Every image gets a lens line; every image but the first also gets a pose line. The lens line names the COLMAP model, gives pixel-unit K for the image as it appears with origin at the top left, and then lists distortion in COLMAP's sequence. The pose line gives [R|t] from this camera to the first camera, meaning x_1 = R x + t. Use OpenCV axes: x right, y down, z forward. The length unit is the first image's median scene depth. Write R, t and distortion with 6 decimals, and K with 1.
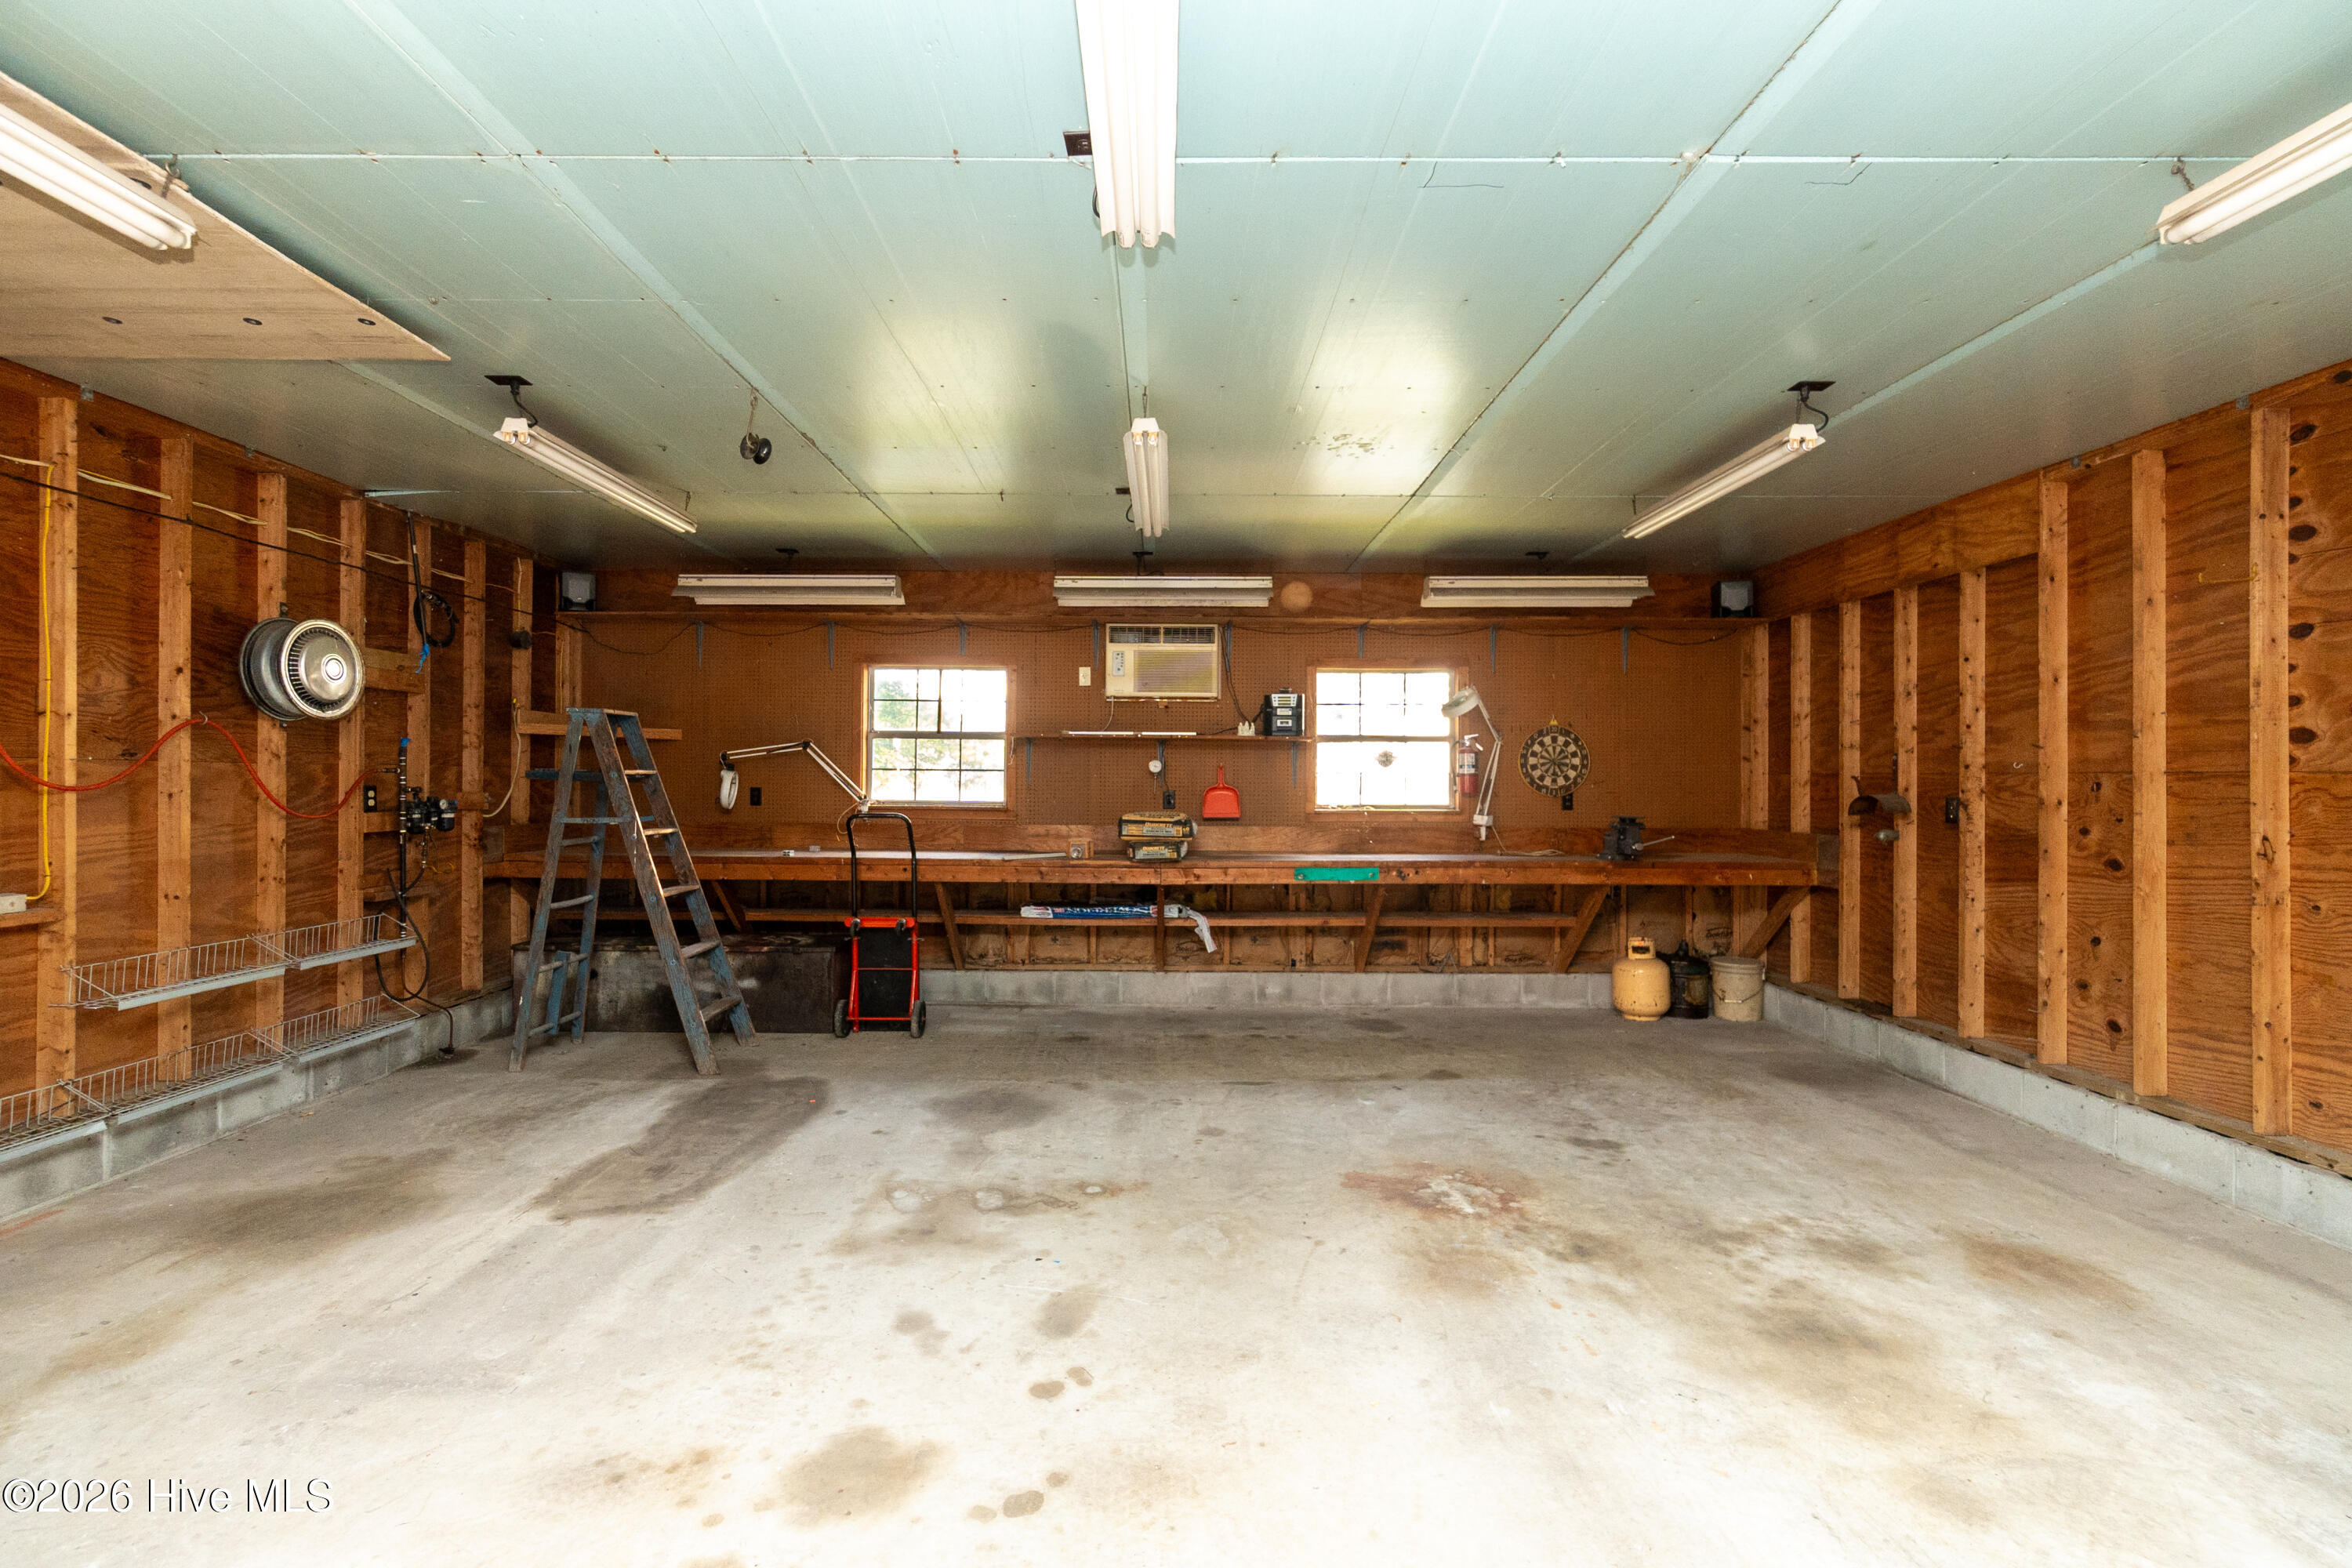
lens RADIAL K [[1013.8, 0, 1169.3], [0, 1013.8, 785.3], [0, 0, 1]] dist [-0.008044, 0.000247]
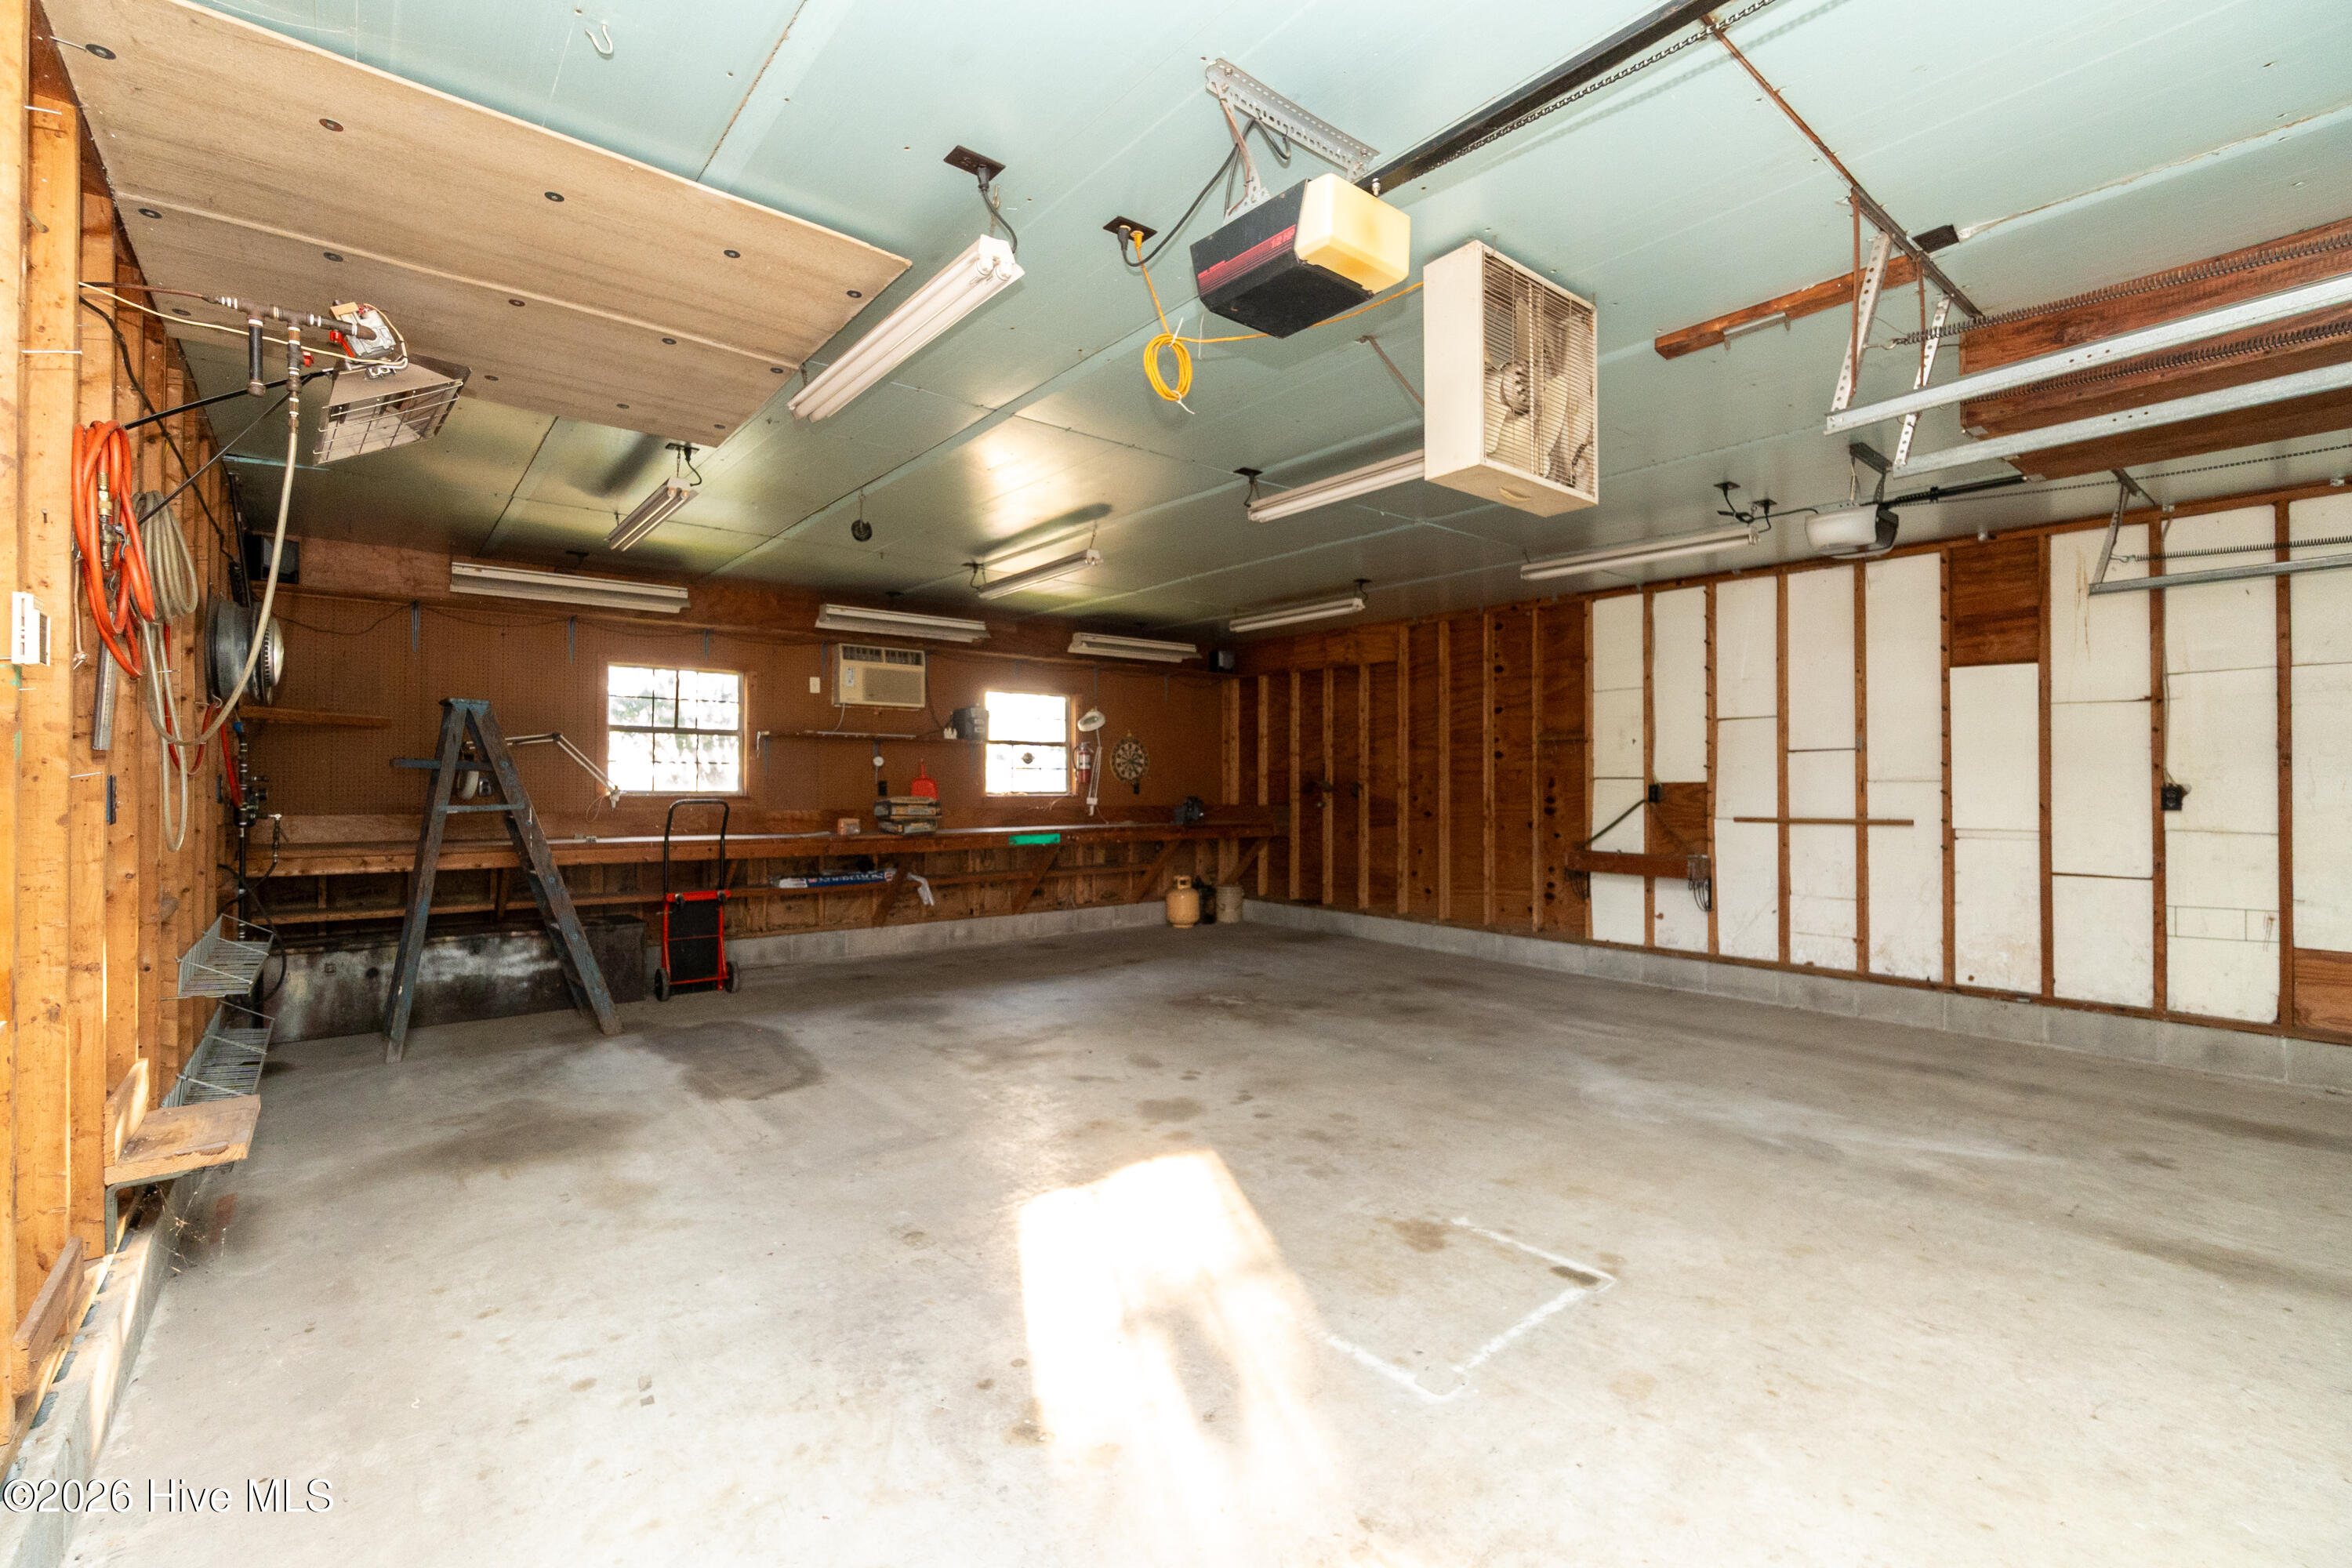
lens RADIAL K [[1013.8, 0, 1169.3], [0, 1013.8, 785.3], [0, 0, 1]] dist [-0.008044, 0.000247]
pose [[0.774460, -0.003246, 0.632615, -0.601193], [0.001496, 0.999993, 0.003300, 0.008177], [-0.632622, -0.001609, 0.774459, -0.218214]]
